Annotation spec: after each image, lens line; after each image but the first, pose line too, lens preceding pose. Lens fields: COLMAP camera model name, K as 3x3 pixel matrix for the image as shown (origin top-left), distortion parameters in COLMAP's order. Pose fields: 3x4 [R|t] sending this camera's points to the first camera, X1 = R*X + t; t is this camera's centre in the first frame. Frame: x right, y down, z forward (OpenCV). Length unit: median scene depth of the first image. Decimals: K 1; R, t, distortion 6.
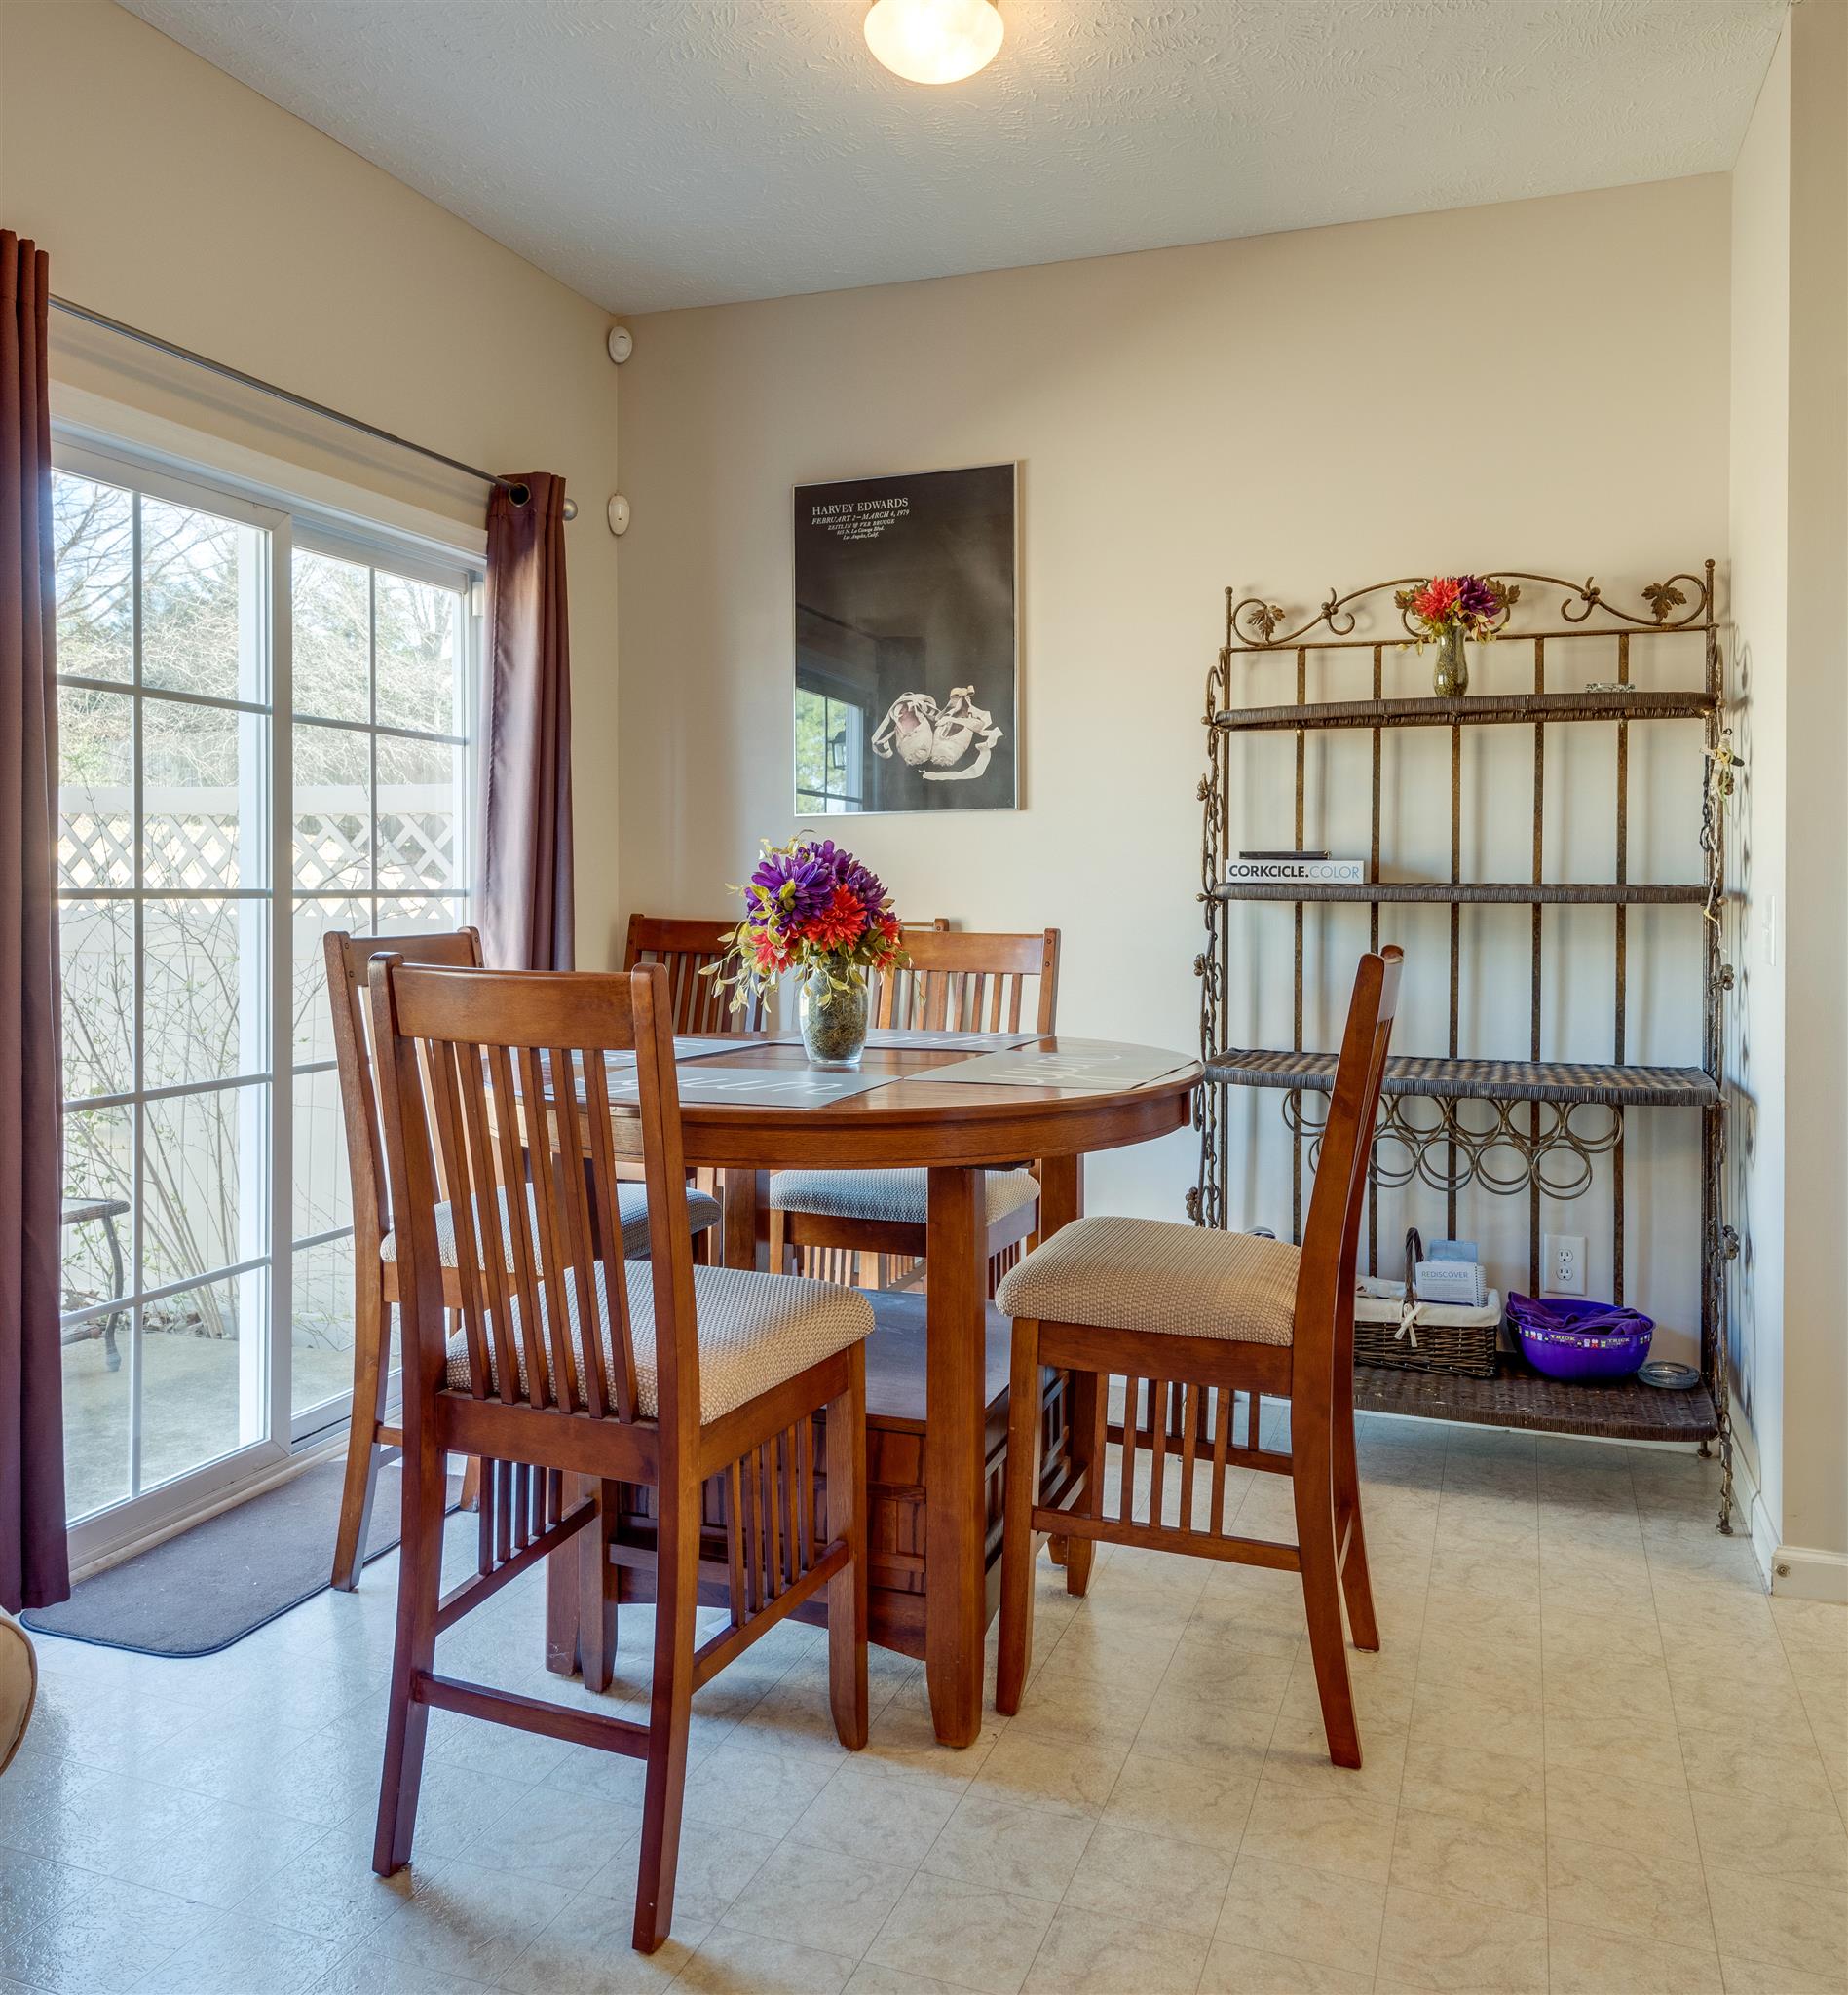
lens RADIAL K [[1637.3, 0, 933.5], [0, 1637.3, 900.2], [0, 0, 1]] dist [0.048406, -0.006077]
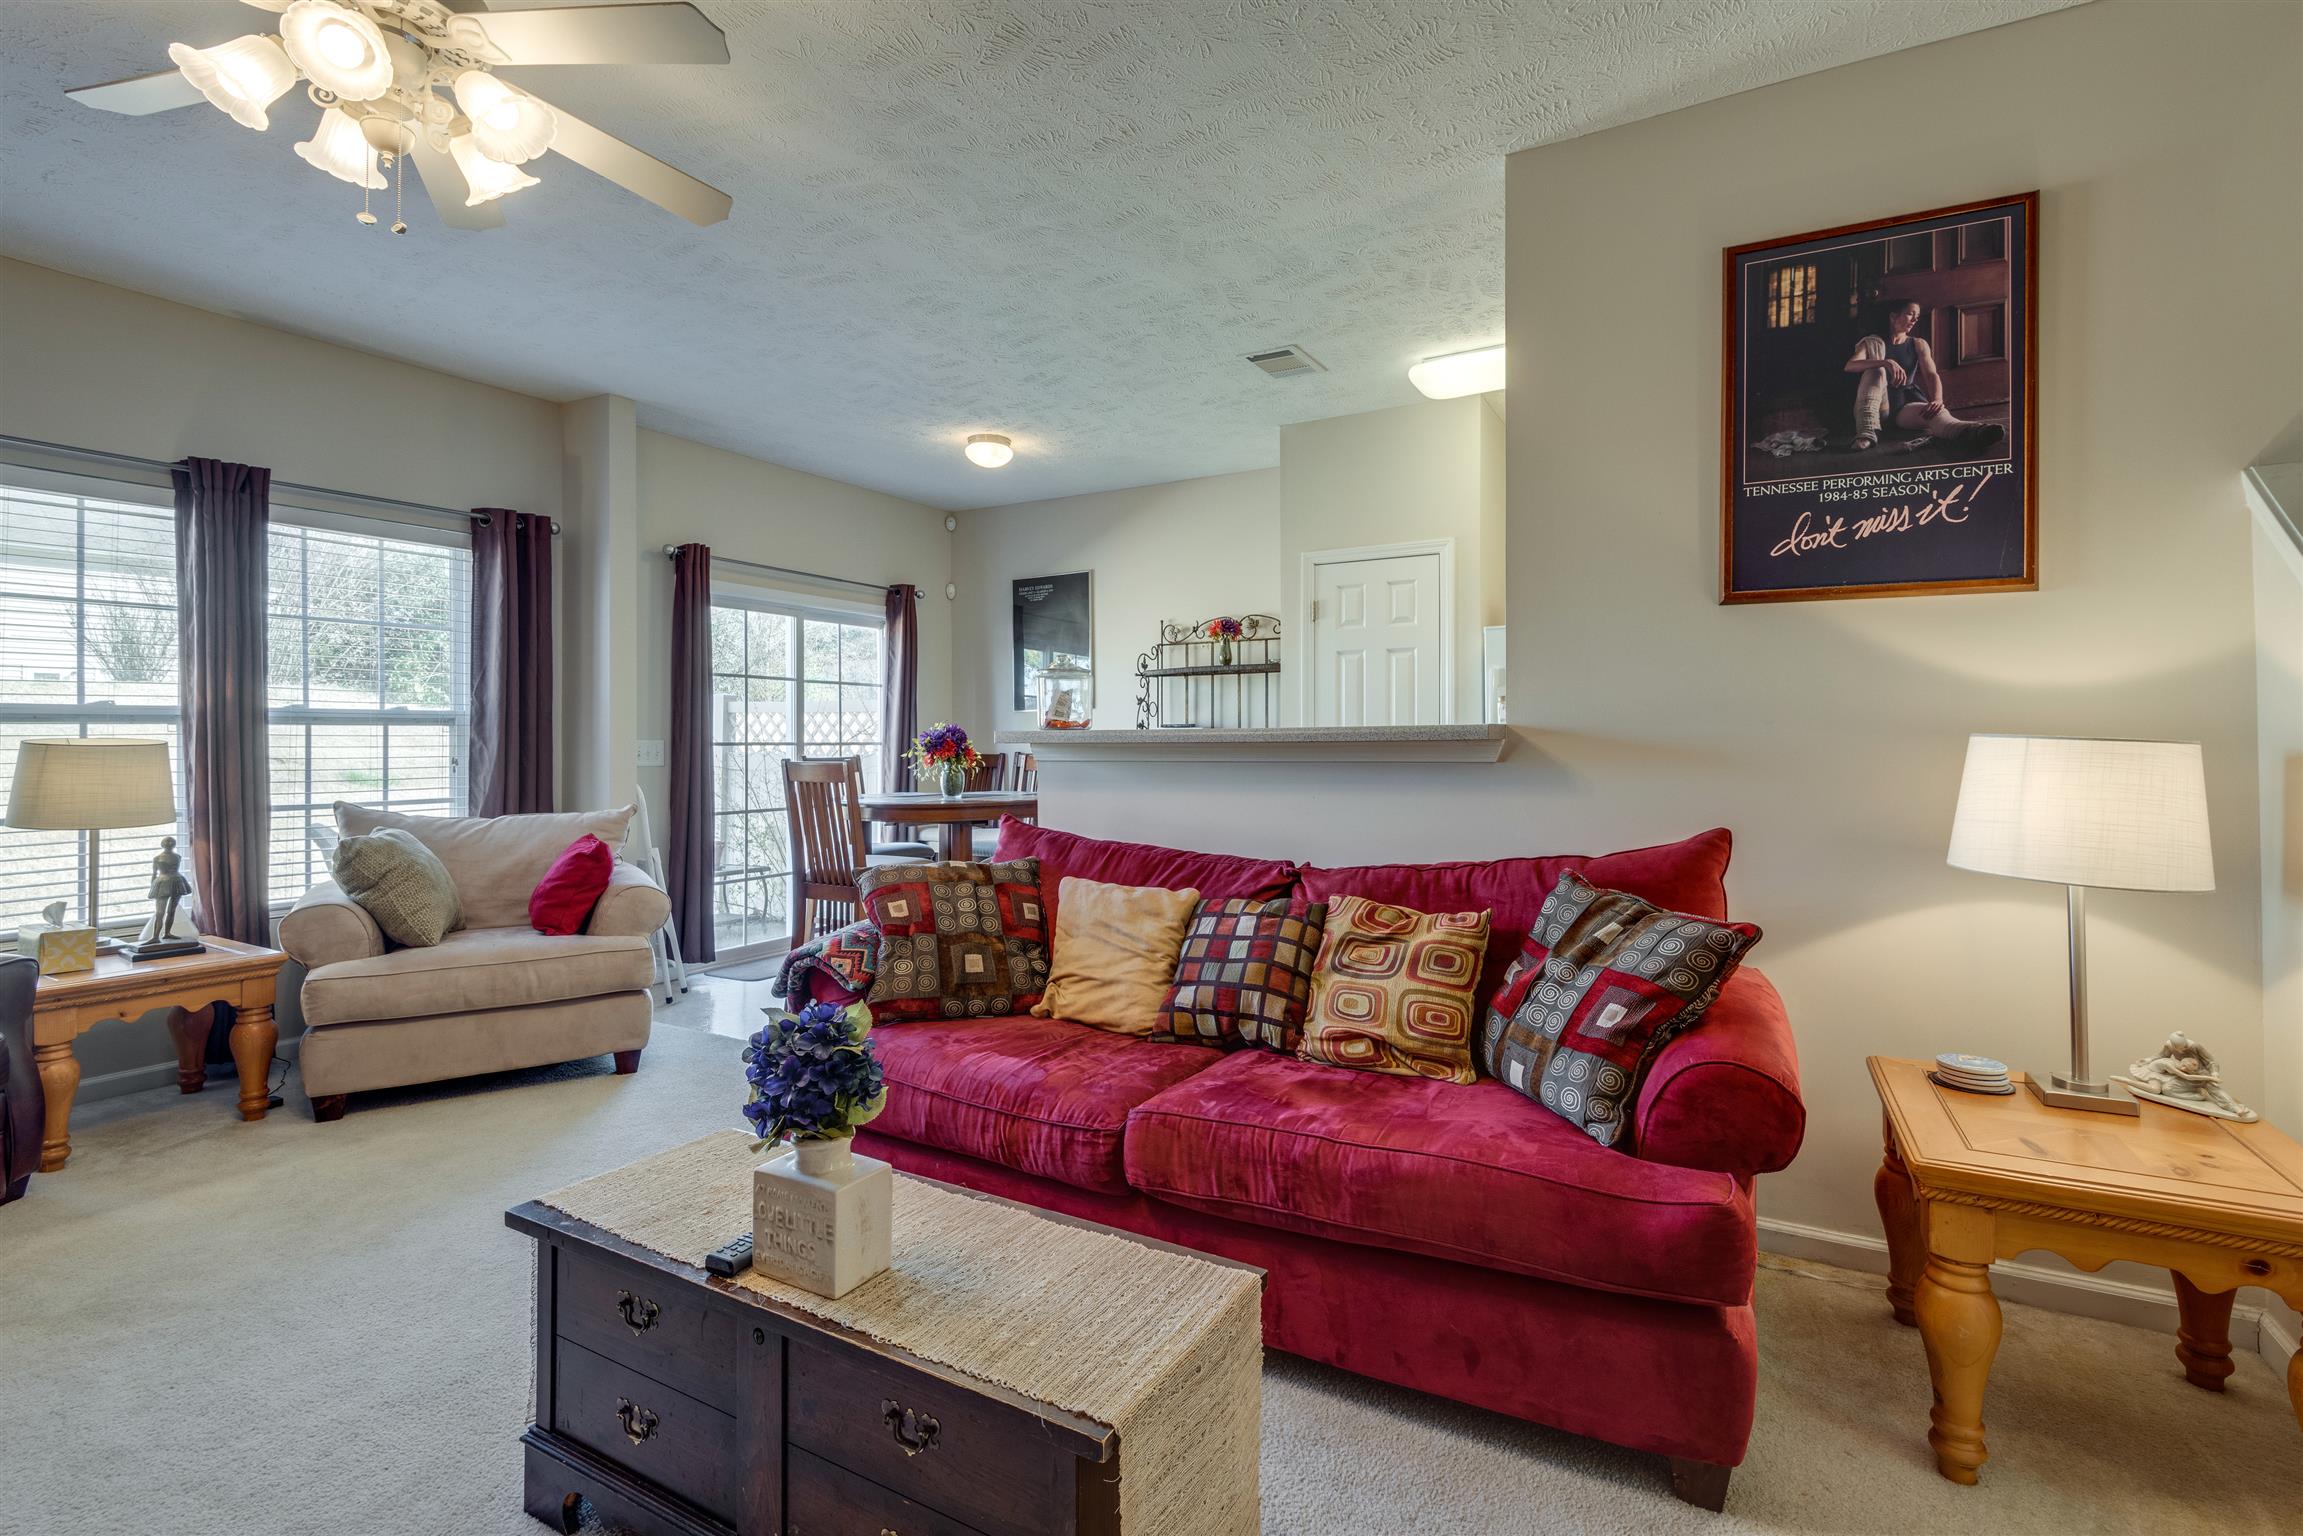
lens RADIAL K [[1074.8, 0, 1141.5], [0, 1074.8, 716.4], [0, 0, 1]] dist [0.031743, -0.001397]
pose [[0.981773, -0.012159, -0.189669, 0.469191], [0.005461, 0.999344, -0.035794, 0.016097], [0.189980, 0.034106, 0.981195, -0.628516]]
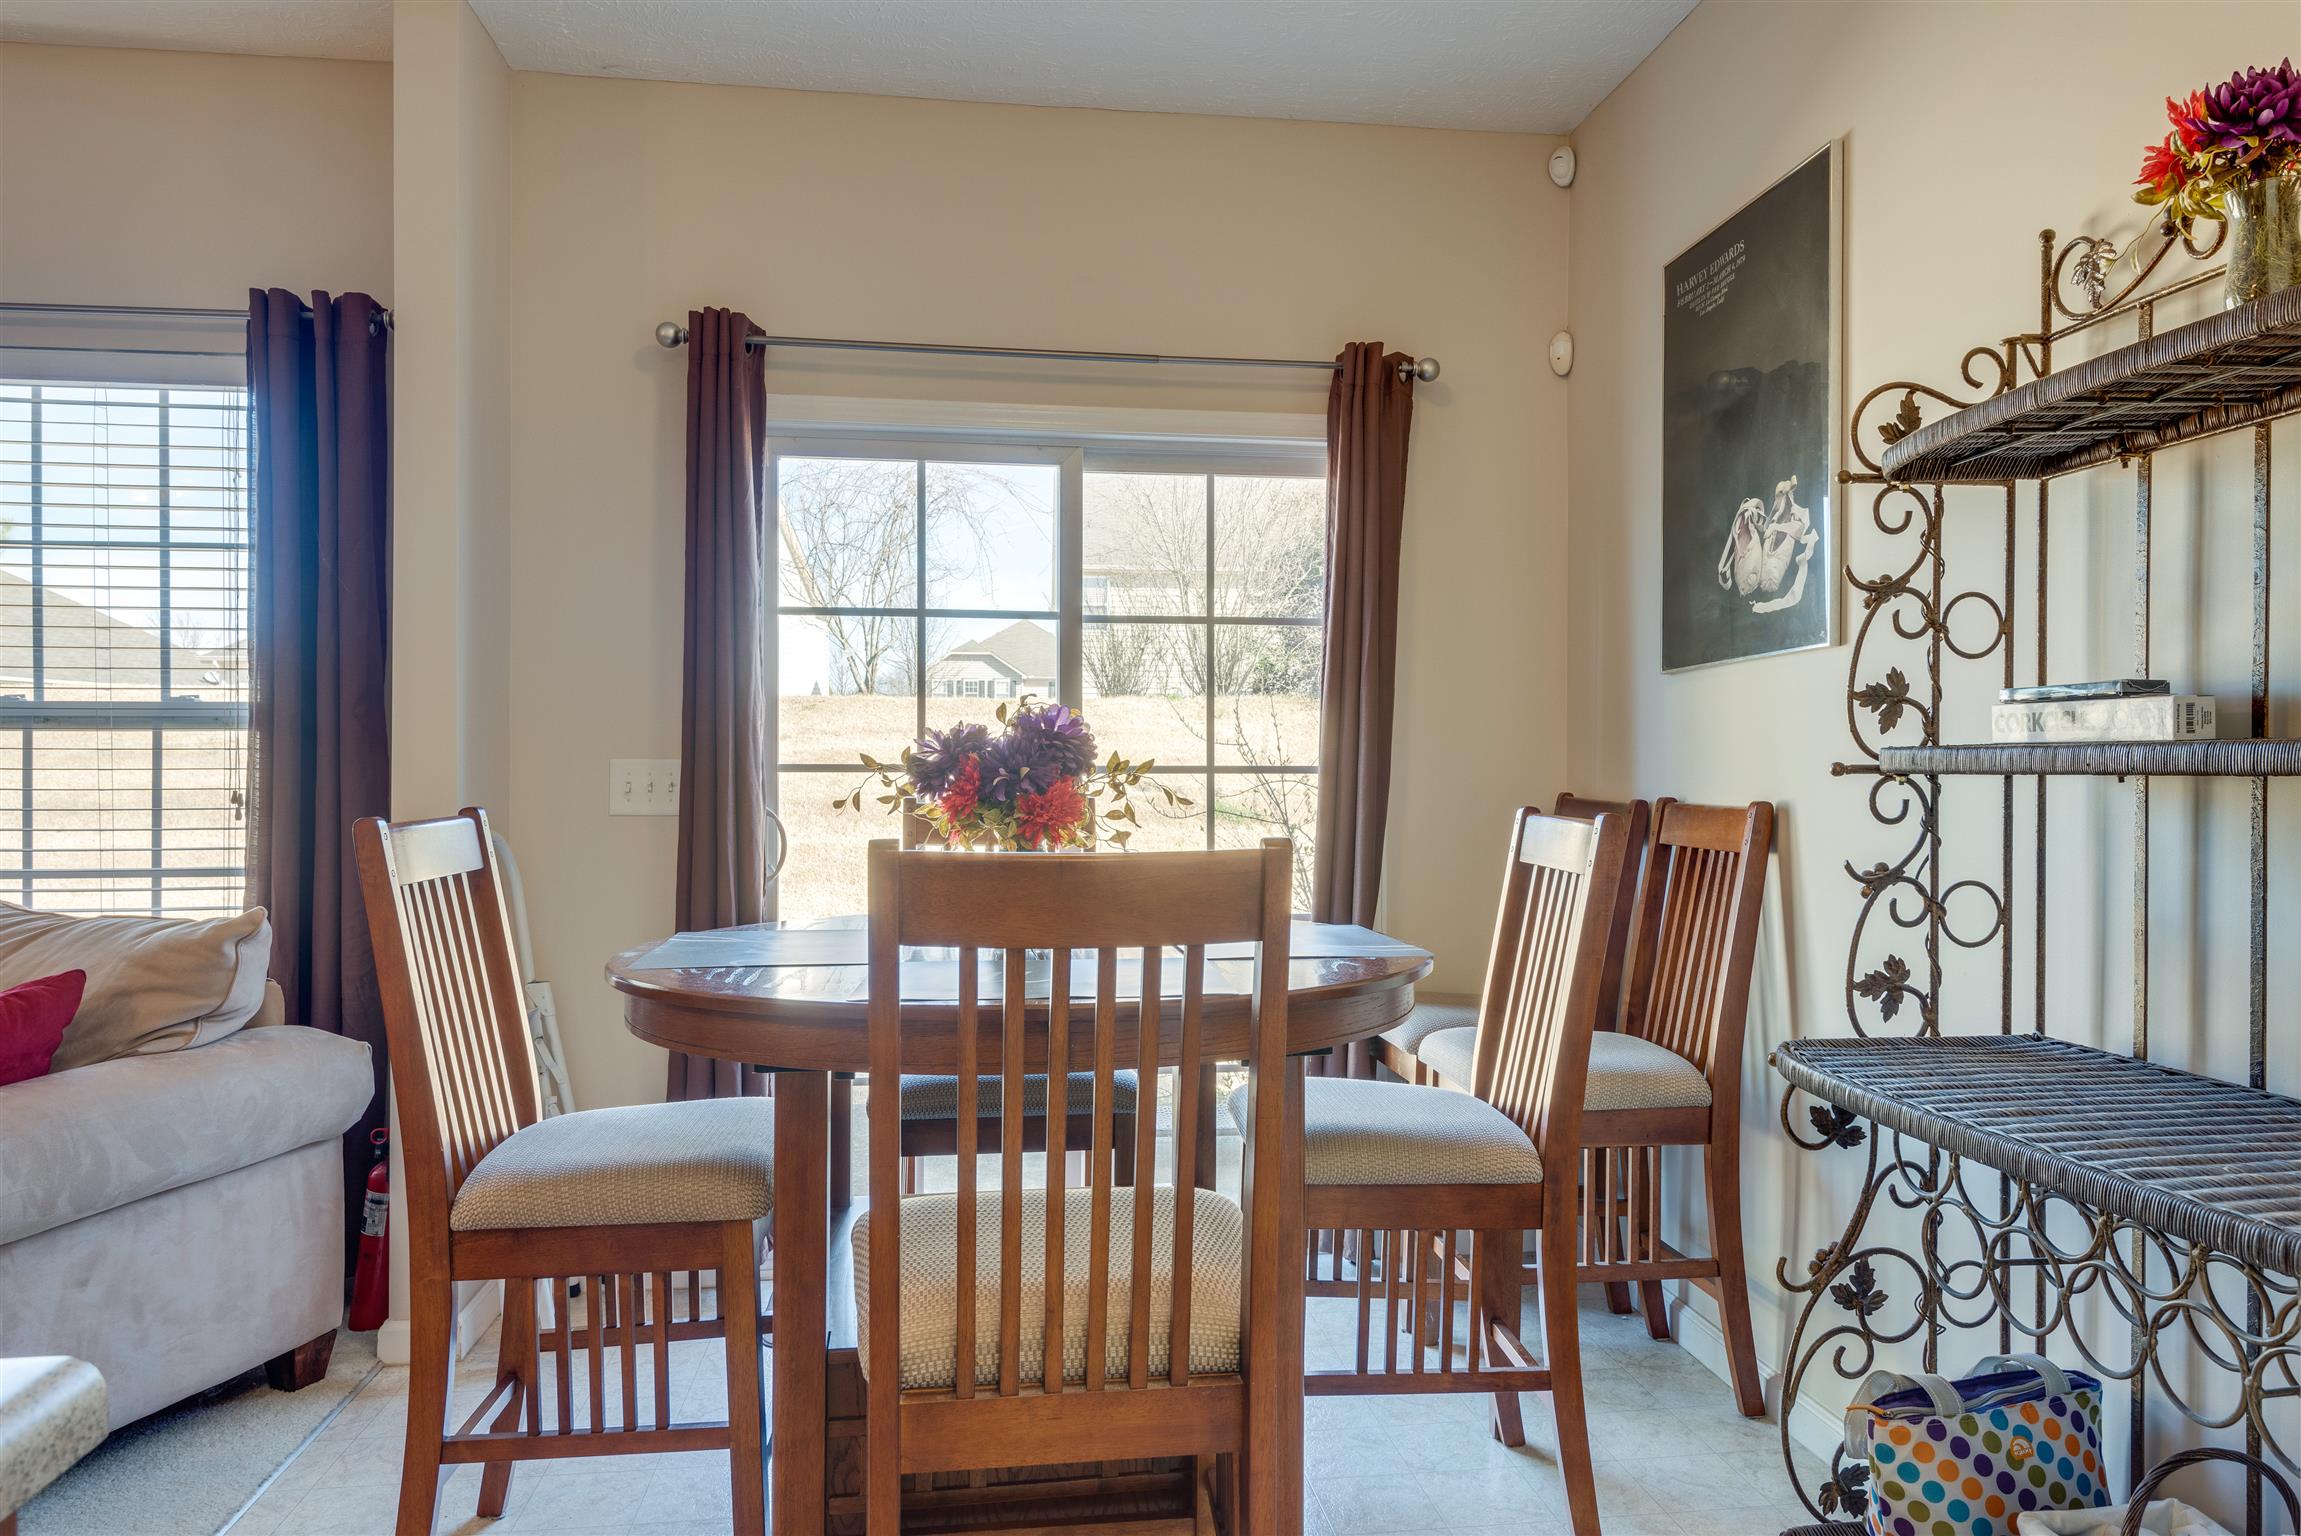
lens RADIAL K [[1512.4, 0, 1160.8], [0, 1512.4, 775.4], [0, 0, 1]] dist [0.042610, -0.001967]
pose [[0.476046, -0.002780, -0.879416, 0.519733], [-0.009069, 0.999926, -0.008070, 0.008091], [0.879373, 0.011817, 0.475986, 0.484315]]
